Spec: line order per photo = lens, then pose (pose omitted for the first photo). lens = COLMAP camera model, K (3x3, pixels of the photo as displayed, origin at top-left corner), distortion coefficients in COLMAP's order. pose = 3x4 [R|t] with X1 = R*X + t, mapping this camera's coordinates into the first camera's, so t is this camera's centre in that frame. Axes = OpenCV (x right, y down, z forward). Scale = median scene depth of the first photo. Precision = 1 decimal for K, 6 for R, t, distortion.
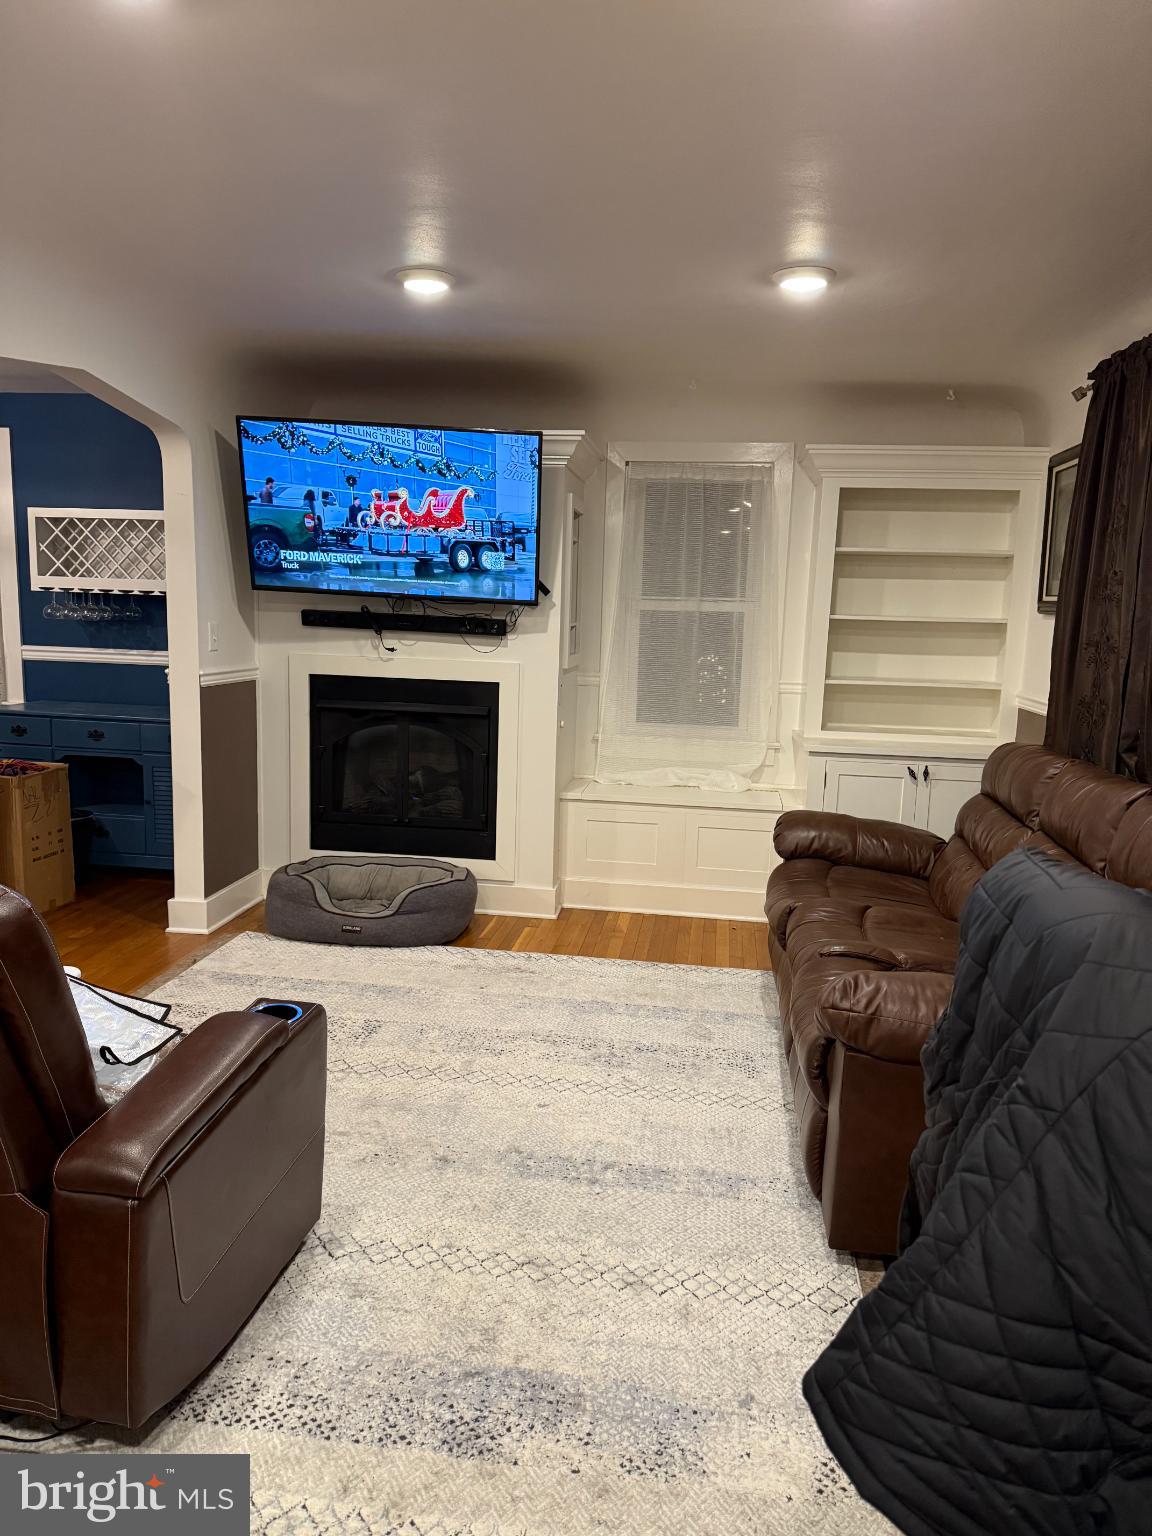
lens RADIAL K [[1075.0, 0, 577.1], [0, 1075.0, 763.4], [0, 0, 1]] dist [-0.003373, -0.001011]
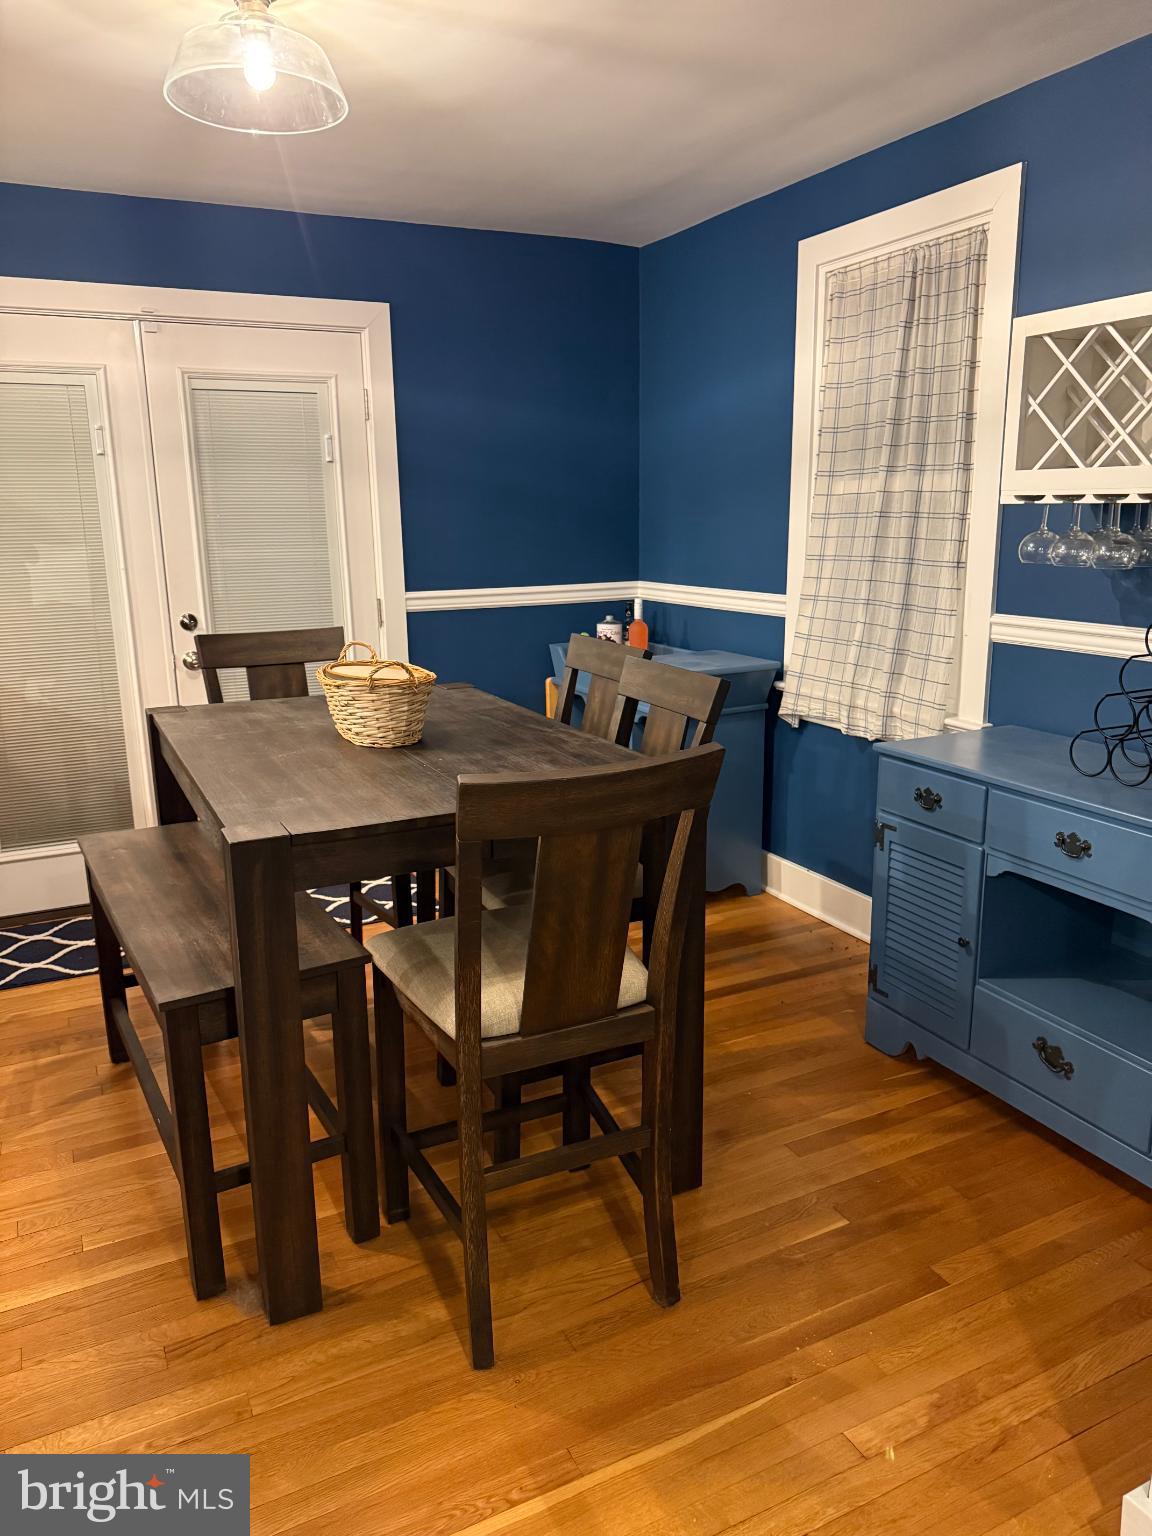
lens RADIAL K [[1075.0, 0, 575.4], [0, 1075.0, 766.3], [0, 0, 1]] dist [-0.003373, -0.001011]
pose [[0.555865, 0.156298, -0.816446, -0.211467], [-0.095170, 0.987672, 0.124282, -0.088787], [0.825807, 0.008617, 0.563888, 0.585905]]
